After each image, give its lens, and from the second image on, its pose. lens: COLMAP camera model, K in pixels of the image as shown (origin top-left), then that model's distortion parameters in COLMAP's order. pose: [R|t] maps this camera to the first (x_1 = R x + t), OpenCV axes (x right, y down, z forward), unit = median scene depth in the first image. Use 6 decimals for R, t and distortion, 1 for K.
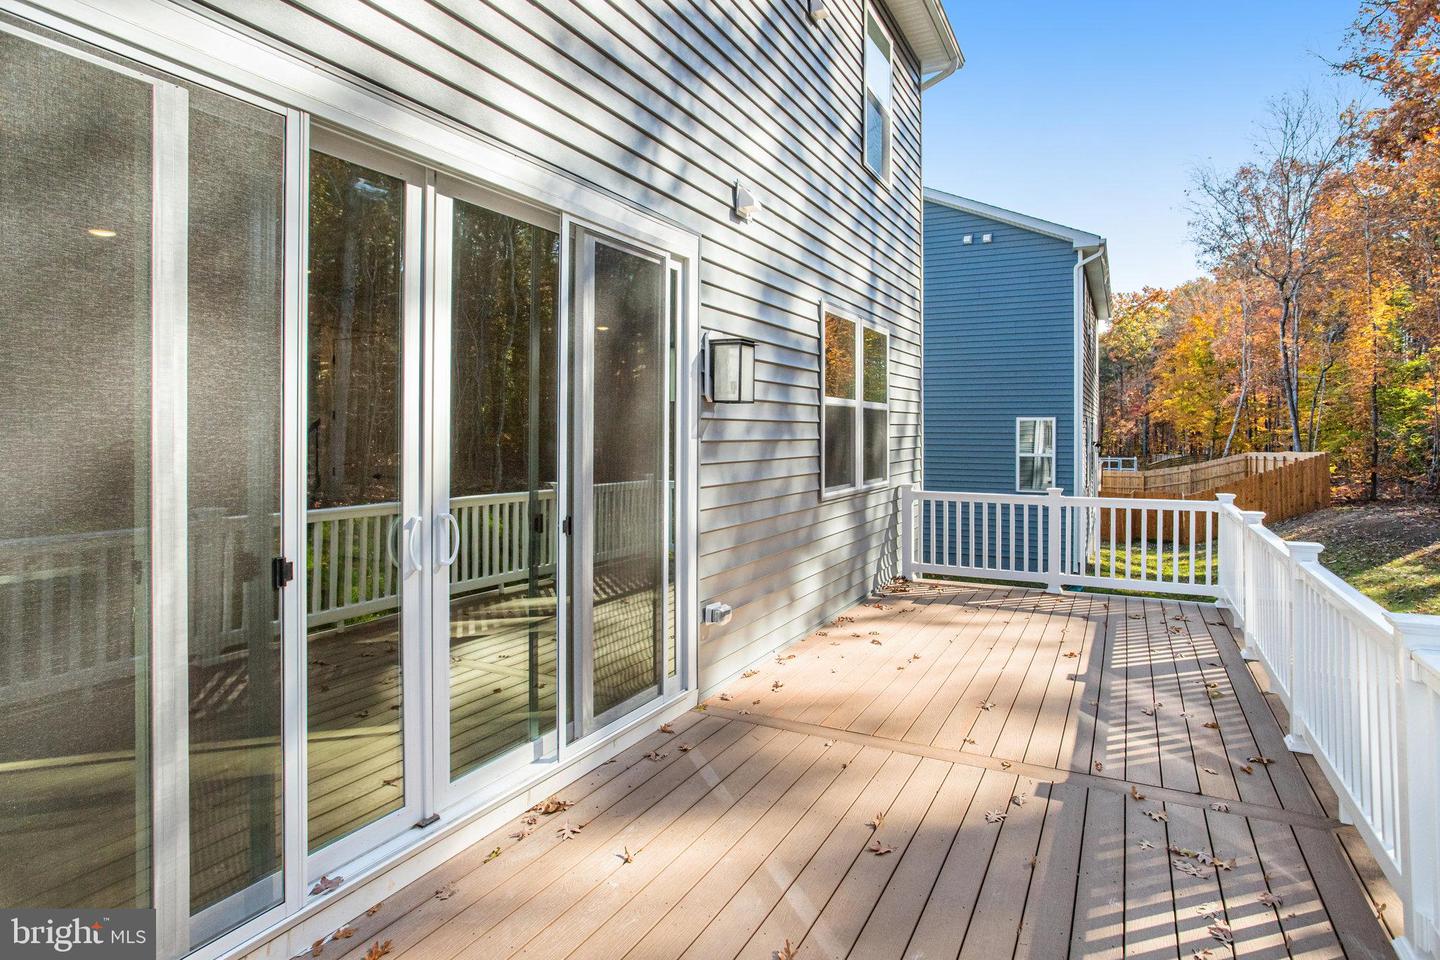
lens RADIAL K [[801.5, 0, 711.1], [0, 801.5, 421.5], [0, 0, 1]] dist [-0.044436, 0.010208]
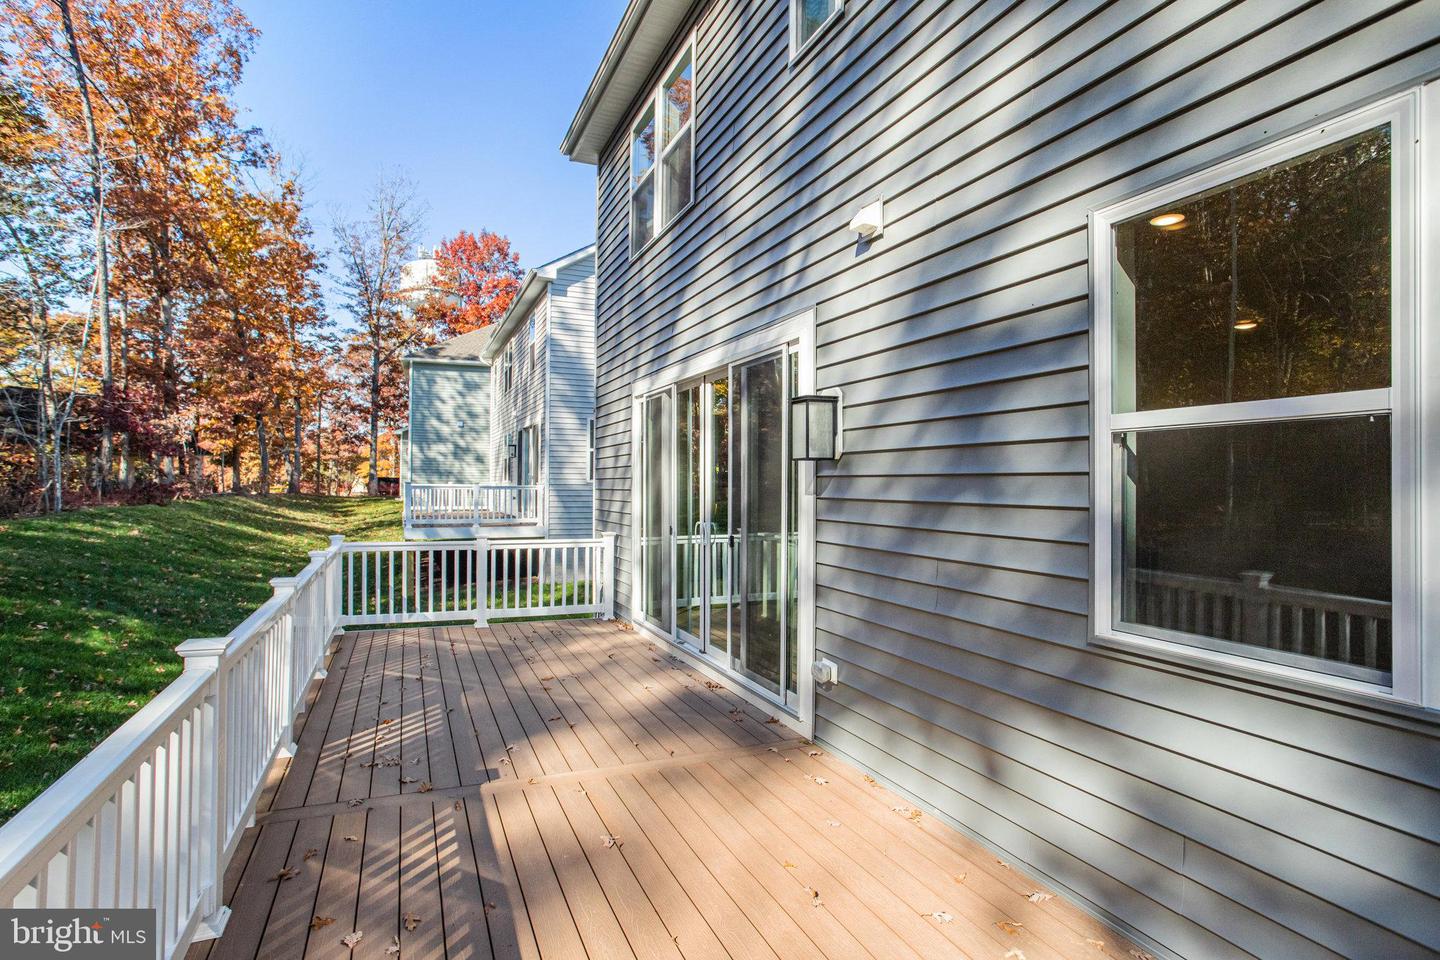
lens RADIAL K [[719.3, 0, 715.2], [0, 719.3, 471.2], [0, 0, 1]] dist [-0.032270, 0.000950]
pose [[-0.629570, -0.015729, -0.776785, 0.965342], [0.010136, 0.999544, -0.028455, 0.017526], [0.776878, -0.025788, -0.629123, 1.774585]]
